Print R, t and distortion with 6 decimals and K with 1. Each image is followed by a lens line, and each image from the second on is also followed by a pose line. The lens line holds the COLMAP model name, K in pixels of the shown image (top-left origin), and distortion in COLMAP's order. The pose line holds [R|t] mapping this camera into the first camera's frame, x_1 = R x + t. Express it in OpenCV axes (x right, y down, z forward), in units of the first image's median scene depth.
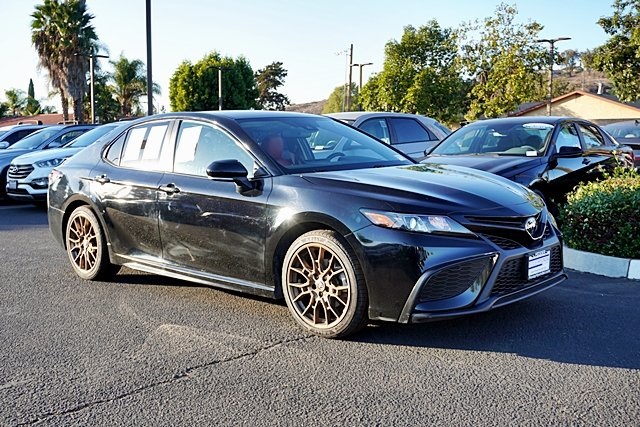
lens RADIAL K [[751.8, 0, 318.3], [0, 751.8, 223.0], [0, 0, 1]] dist [0.013826, 0.000000]
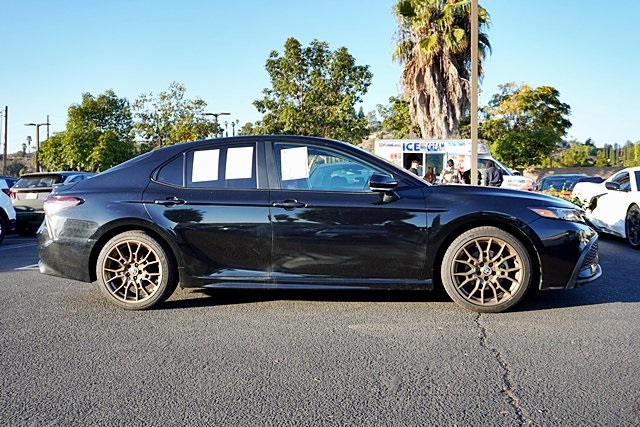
lens RADIAL K [[610.5, 0, 342.2], [0, 610.5, 210.4], [0, 0, 1]] dist [0.019847, 0.000000]
pose [[0.800580, -0.023041, 0.598783, -0.546306], [0.078826, 0.994626, -0.067119, 0.023121], [-0.594019, 0.100934, 0.798094, 0.233156]]
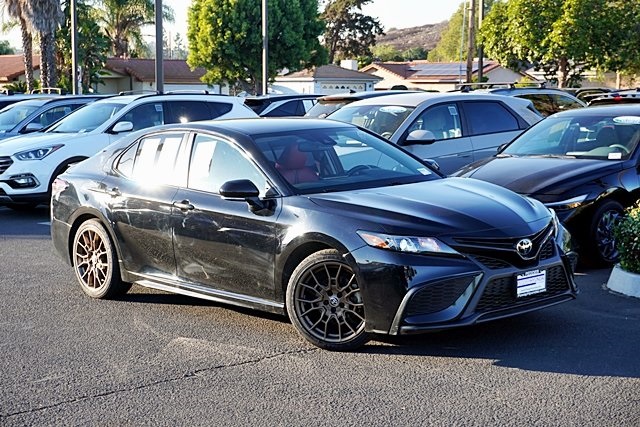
lens RADIAL K [[1322.2, 0, 319.8], [0, 1322.2, 211.7], [0, 0, 1]] dist [0.094163, 0.000000]
pose [[0.995409, 0.005636, -0.095544, 0.122246], [-0.006664, 0.999923, -0.010439, -0.016364], [0.095478, 0.011028, 0.995370, -0.595887]]
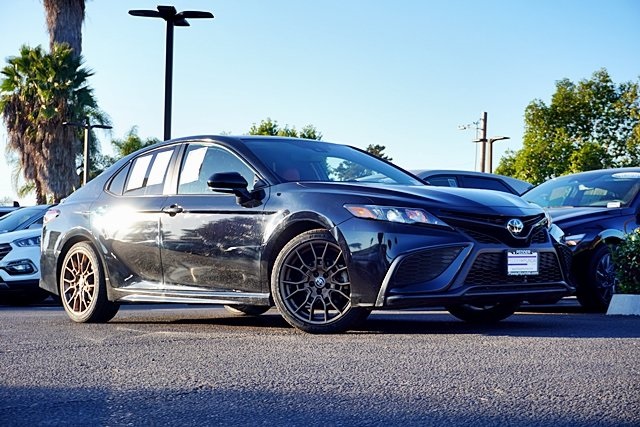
lens RADIAL K [[1322.2, 0, 320.8], [0, 1322.2, 212.1], [0, 0, 1]] dist [0.094163, 0.000000]
pose [[0.994223, 0.003884, -0.107260, 0.148380], [-0.021921, 0.985629, -0.167498, 0.202528], [0.105068, 0.168881, 0.980020, -0.549580]]
